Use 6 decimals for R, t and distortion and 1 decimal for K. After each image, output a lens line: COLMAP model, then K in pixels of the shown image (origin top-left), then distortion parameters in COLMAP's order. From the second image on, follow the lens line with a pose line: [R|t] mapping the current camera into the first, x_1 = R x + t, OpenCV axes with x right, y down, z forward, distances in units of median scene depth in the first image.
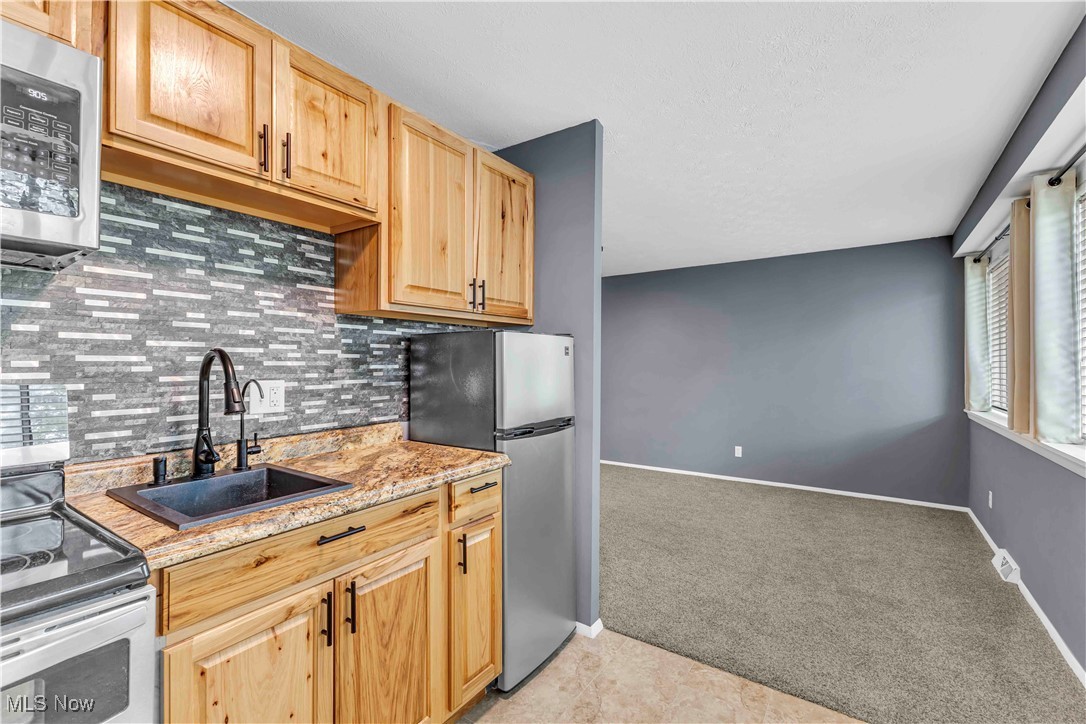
lens RADIAL K [[470.1, 0, 553.5], [0, 470.1, 364.2], [0, 0, 1]] dist [0.007605, -0.001815]
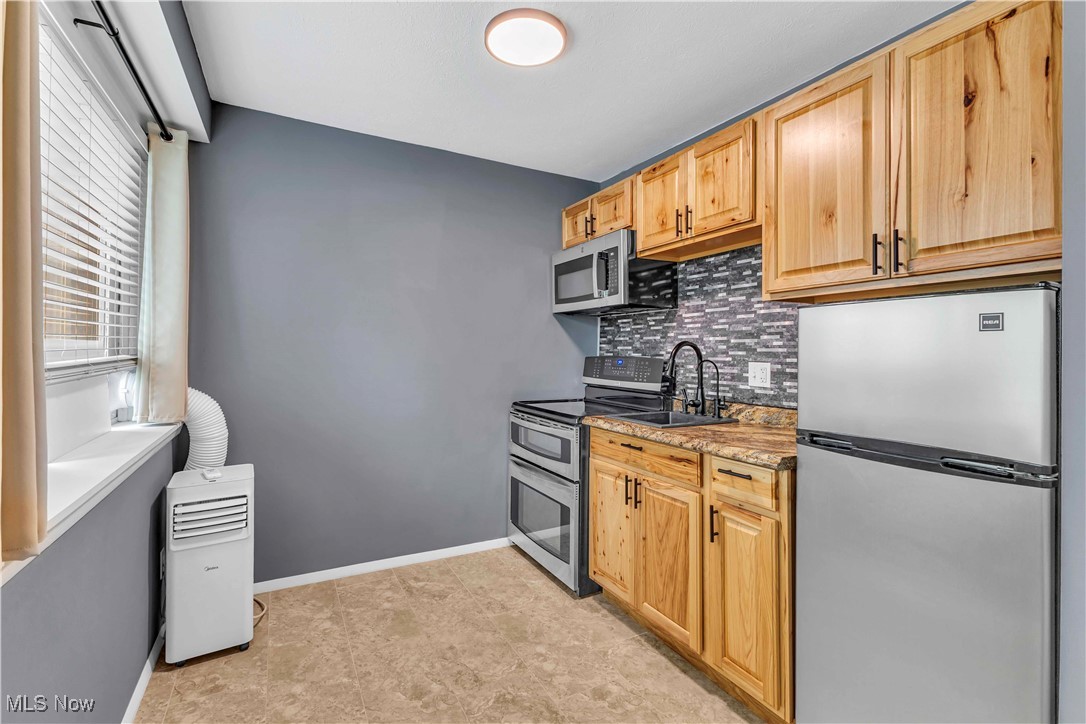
lens RADIAL K [[470.1, 0, 520.2], [0, 470.1, 348.2], [0, 0, 1]] dist [0.007605, -0.001815]
pose [[-0.485693, -0.011129, -0.874059, 0.962555], [-0.009425, 0.999927, -0.007494, 0.010338], [0.874079, 0.004598, -0.485762, 1.118457]]
